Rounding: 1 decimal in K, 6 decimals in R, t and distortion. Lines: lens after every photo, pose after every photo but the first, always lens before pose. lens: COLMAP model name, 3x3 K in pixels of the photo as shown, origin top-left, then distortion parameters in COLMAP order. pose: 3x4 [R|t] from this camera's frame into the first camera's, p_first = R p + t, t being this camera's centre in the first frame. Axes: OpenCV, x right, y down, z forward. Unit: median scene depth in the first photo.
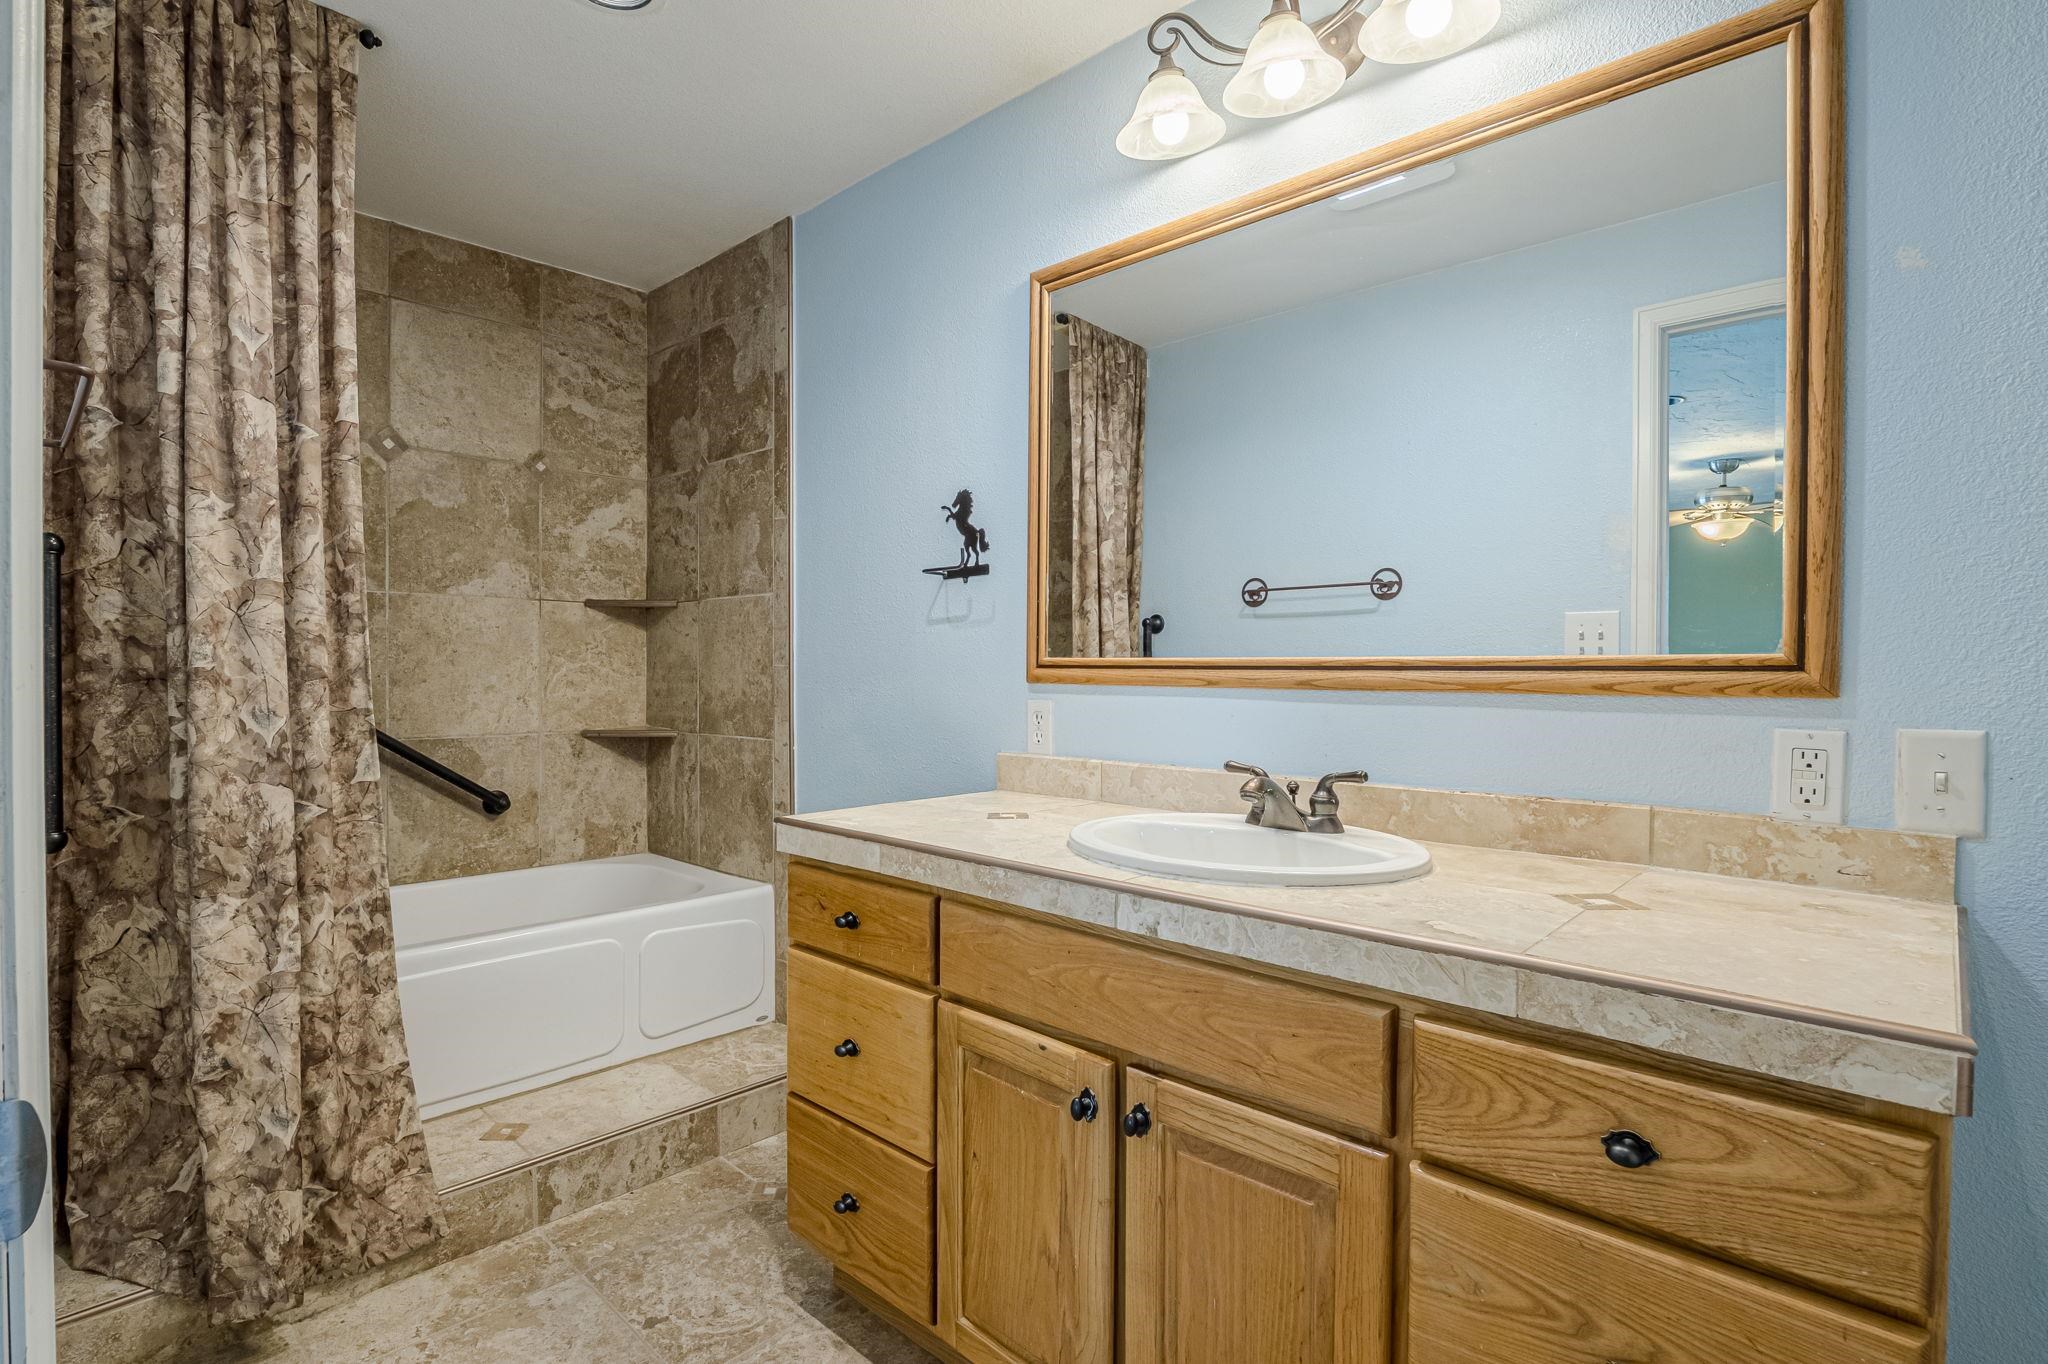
lens RADIAL K [[985.0, 0, 1009.8], [0, 985.0, 679.4], [0, 0, 1]] dist [-0.014239, 0.000219]
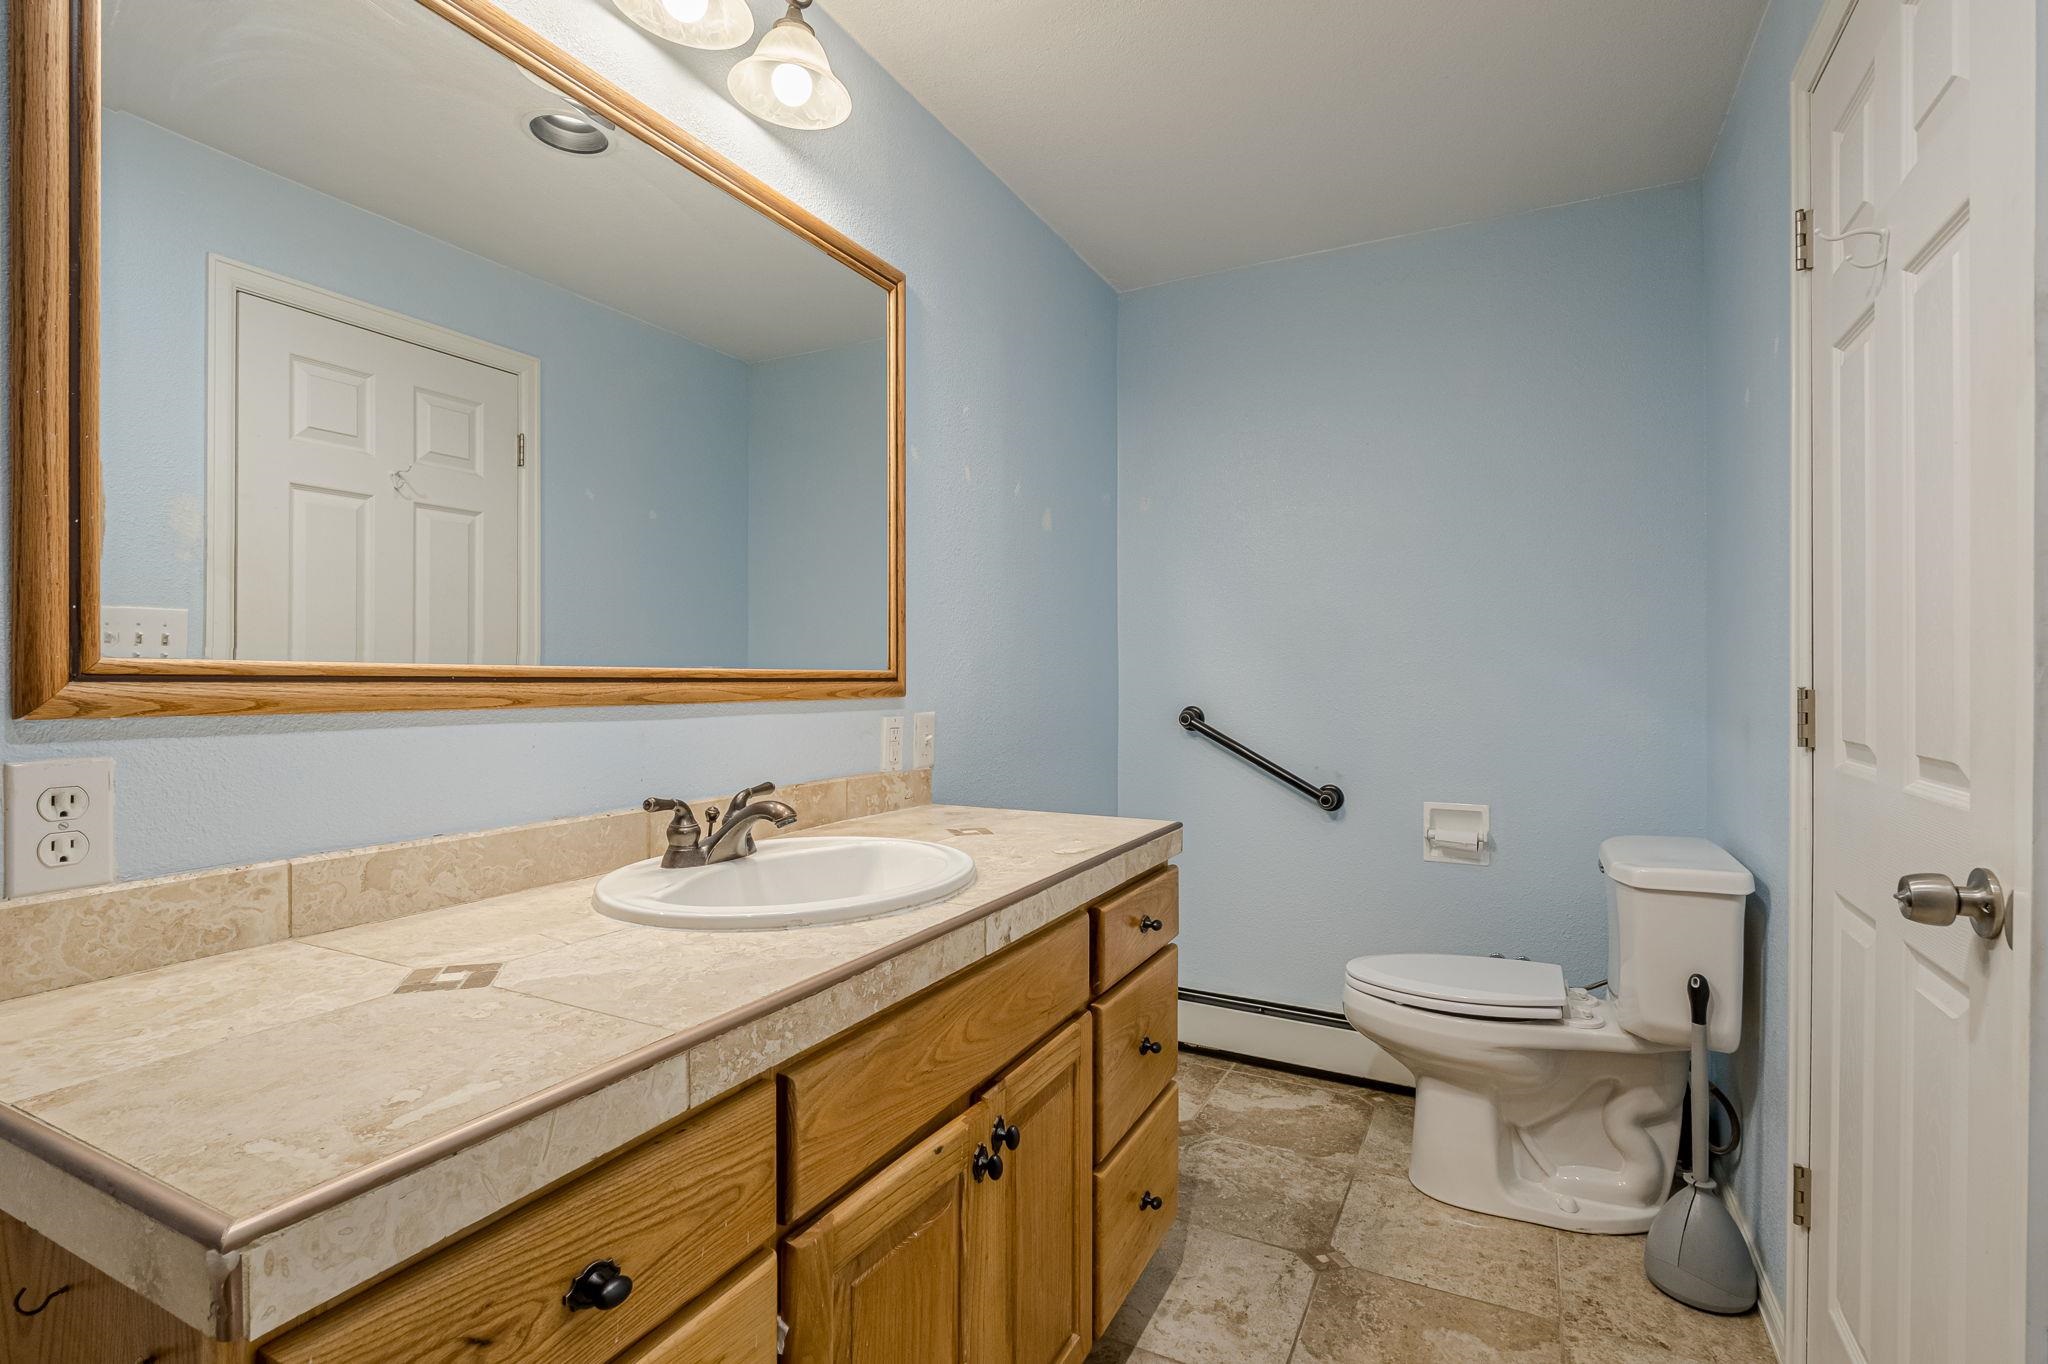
lens RADIAL K [[985.0, 0, 1005.6], [0, 985.0, 685.8], [0, 0, 1]] dist [-0.014239, 0.000219]
pose [[-0.291933, -0.009506, 0.956391, -0.677116], [0.009441, 0.999873, 0.012820, -0.015952], [-0.956392, 0.012771, -0.291806, 1.060613]]
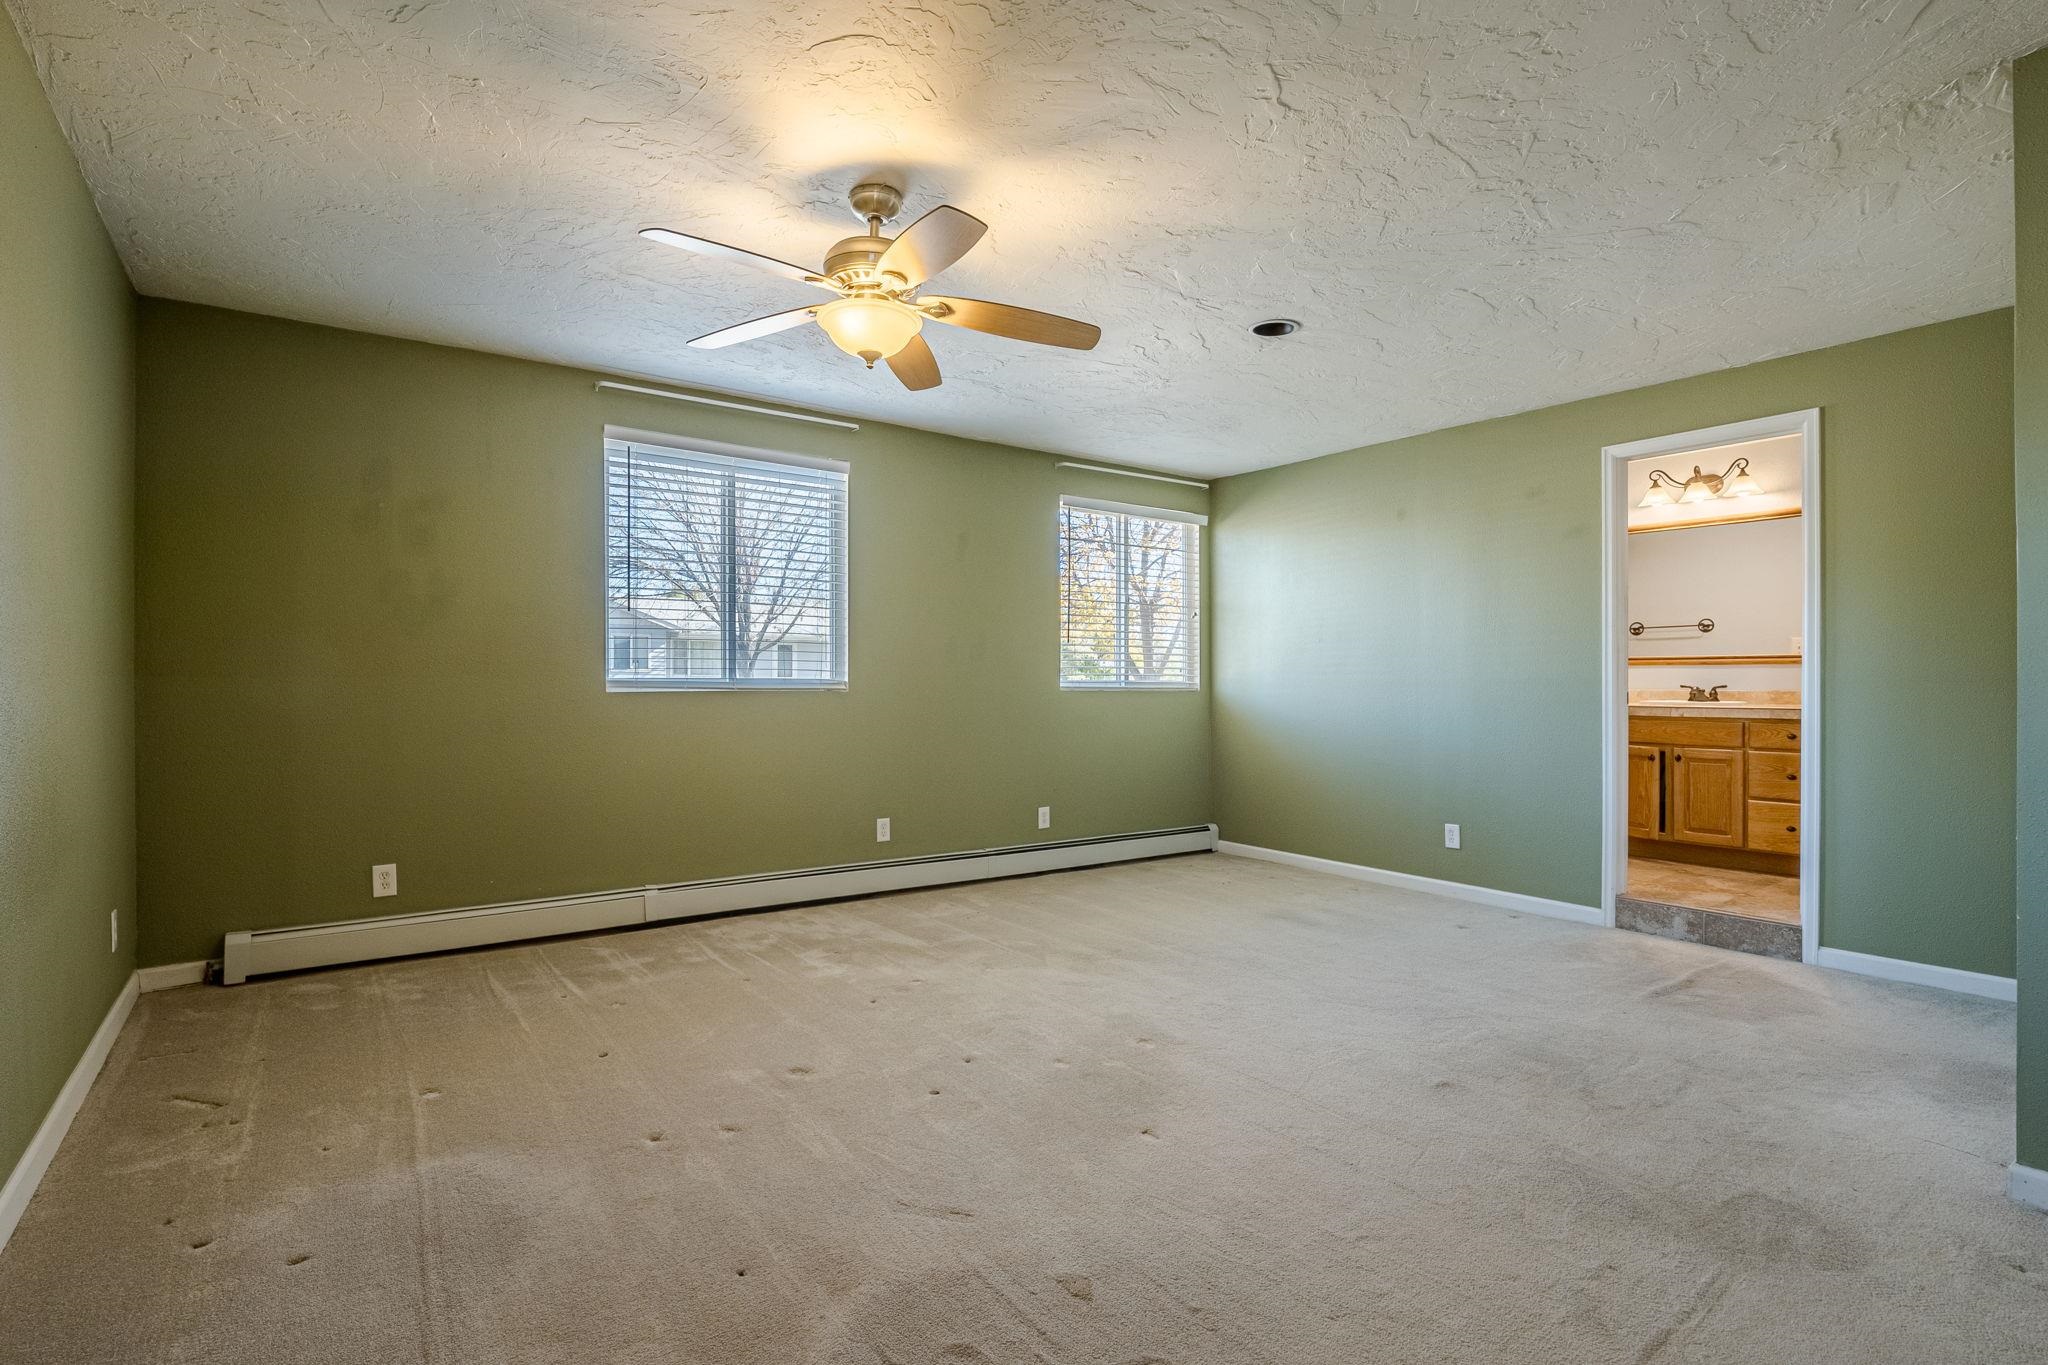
lens RADIAL K [[985.0, 0, 1016.7], [0, 985.0, 686.9], [0, 0, 1]] dist [-0.014239, 0.000219]
pose [[0.983651, -0.005454, -0.180001, -1.711111], [0.004433, 0.999972, -0.006074, 0.114120], [0.180029, 0.005176, 0.983648, -3.320707]]
